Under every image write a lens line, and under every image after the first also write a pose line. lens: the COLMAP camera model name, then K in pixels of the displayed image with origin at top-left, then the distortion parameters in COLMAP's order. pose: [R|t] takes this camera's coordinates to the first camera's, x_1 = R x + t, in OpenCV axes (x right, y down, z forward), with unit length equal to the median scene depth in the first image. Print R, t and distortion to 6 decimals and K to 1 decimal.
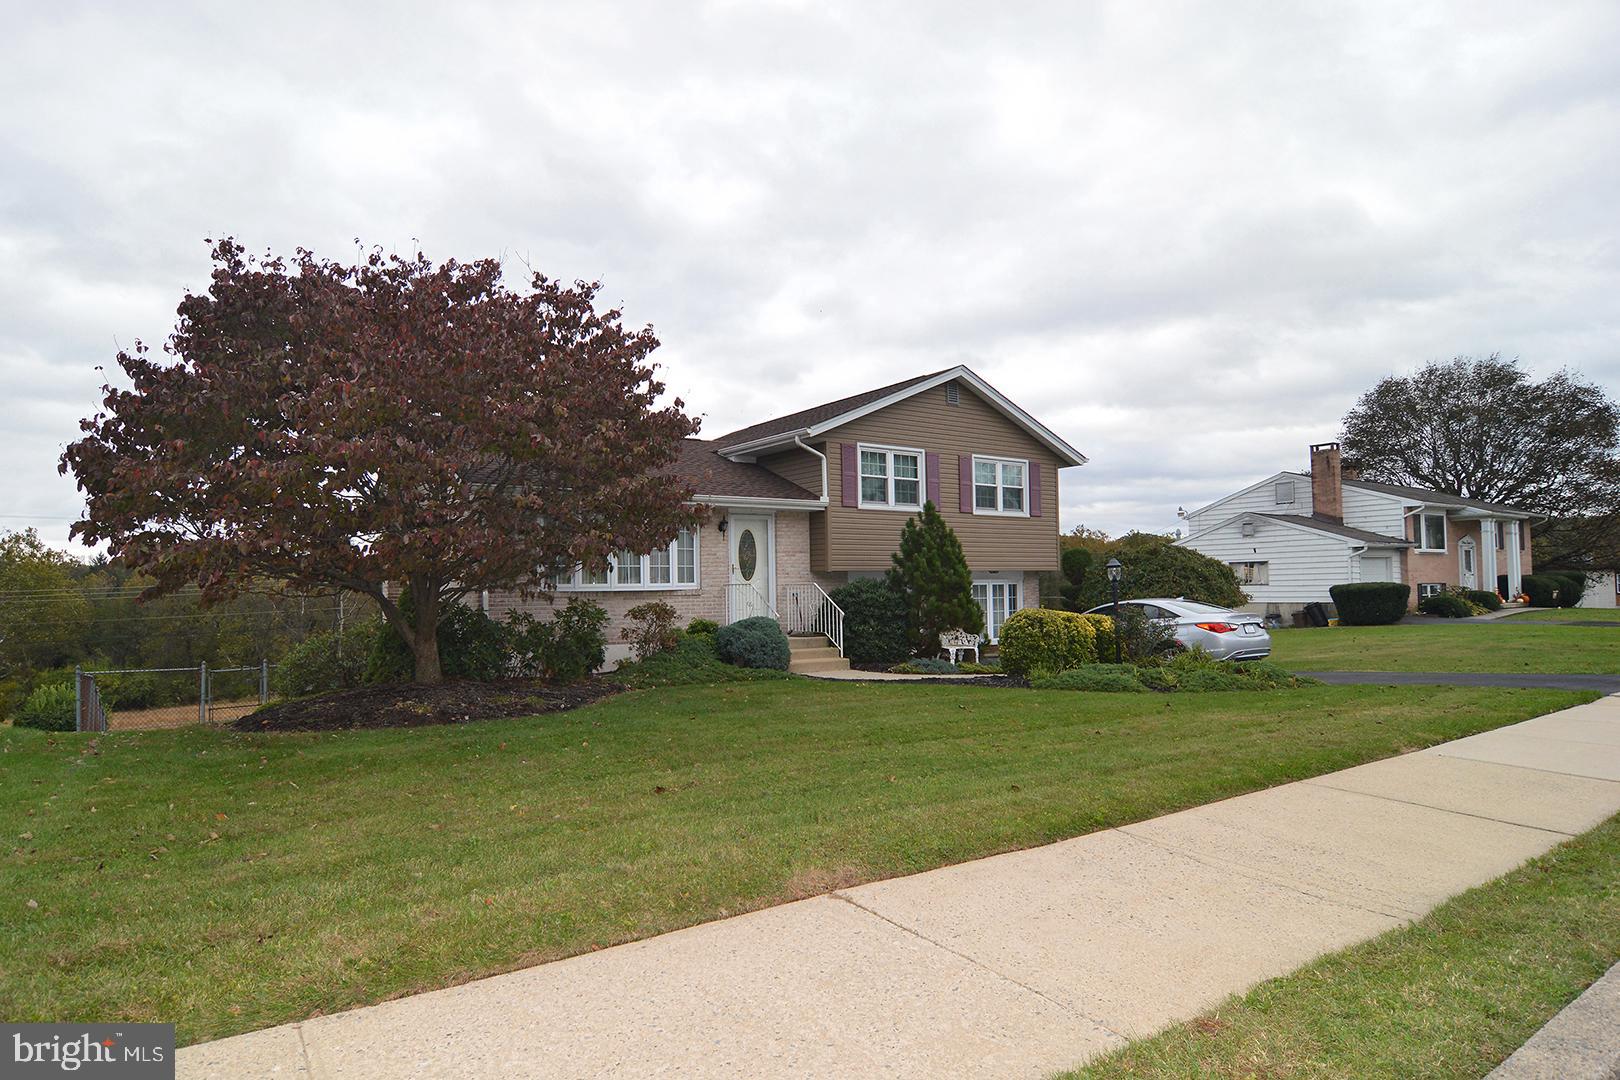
lens RADIAL K [[880.1, 0, 807.3], [0, 880.1, 549.0], [0, 0, 1]] dist [-0.002491, -0.015218]
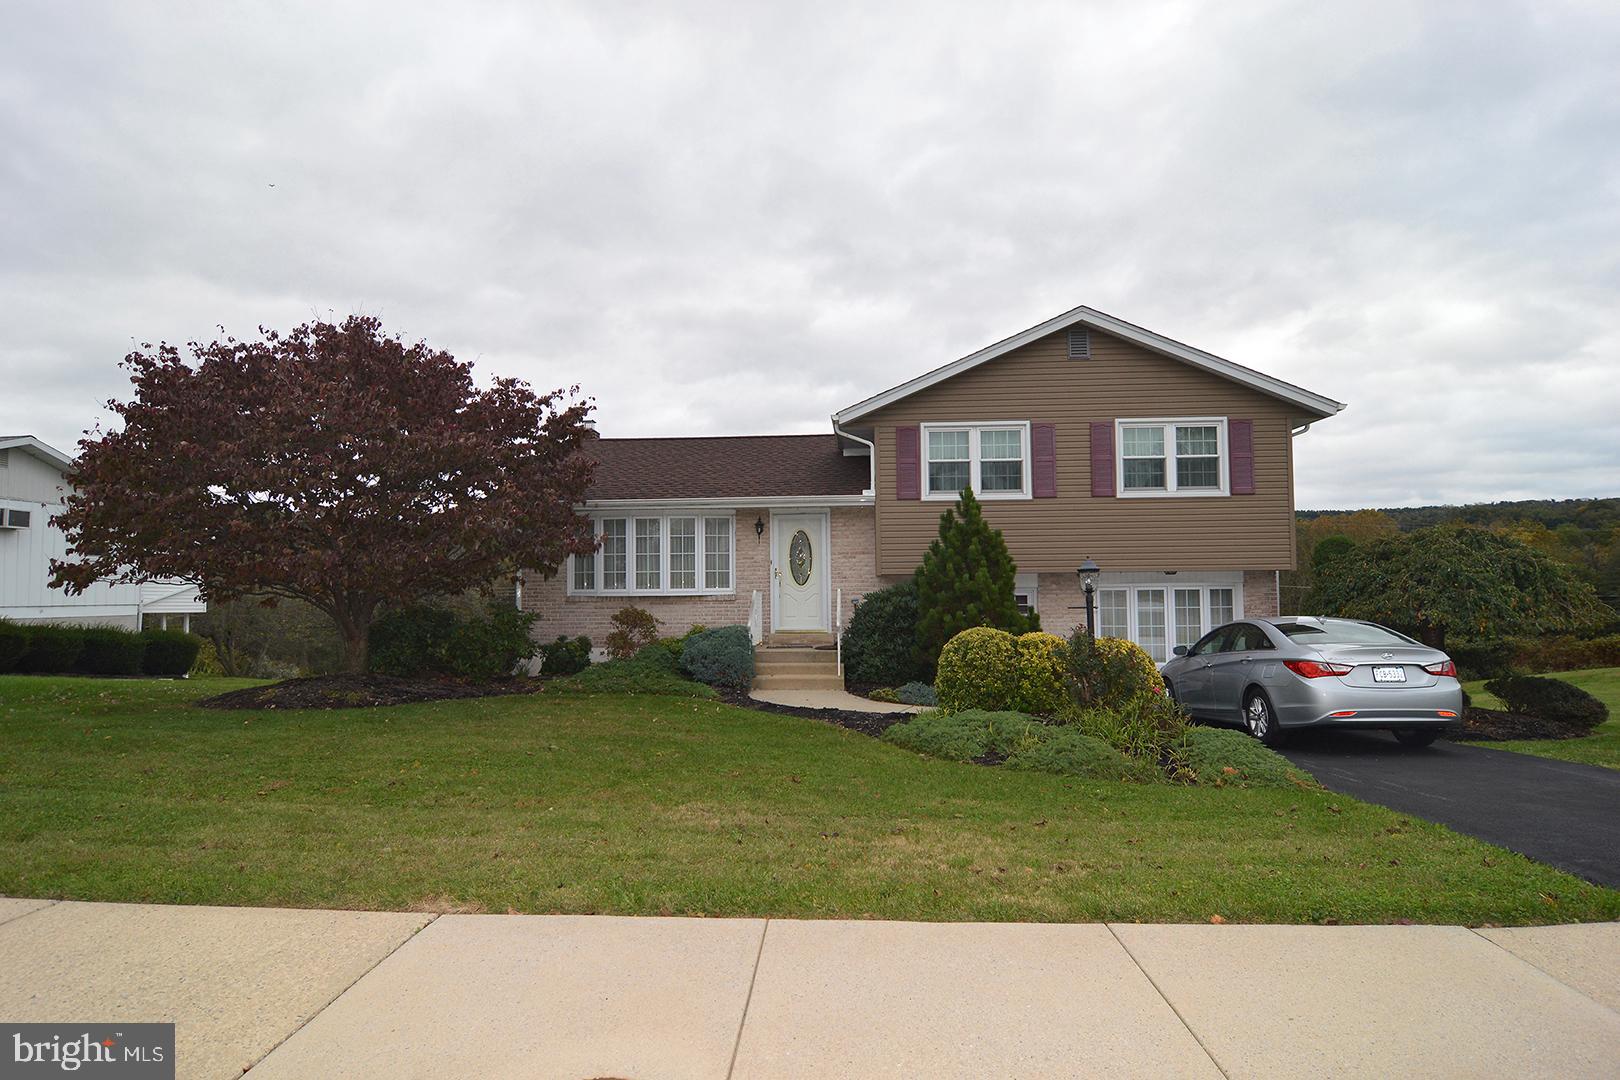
lens RADIAL K [[804.7, 0, 786.8], [0, 804.7, 537.7], [0, 0, 1]] dist [0.002859, 0.000450]
pose [[0.791447, -0.034040, -0.610289, 0.427396], [0.024659, 0.999413, -0.023765, 0.005473], [0.610740, 0.003760, 0.791822, 0.304888]]
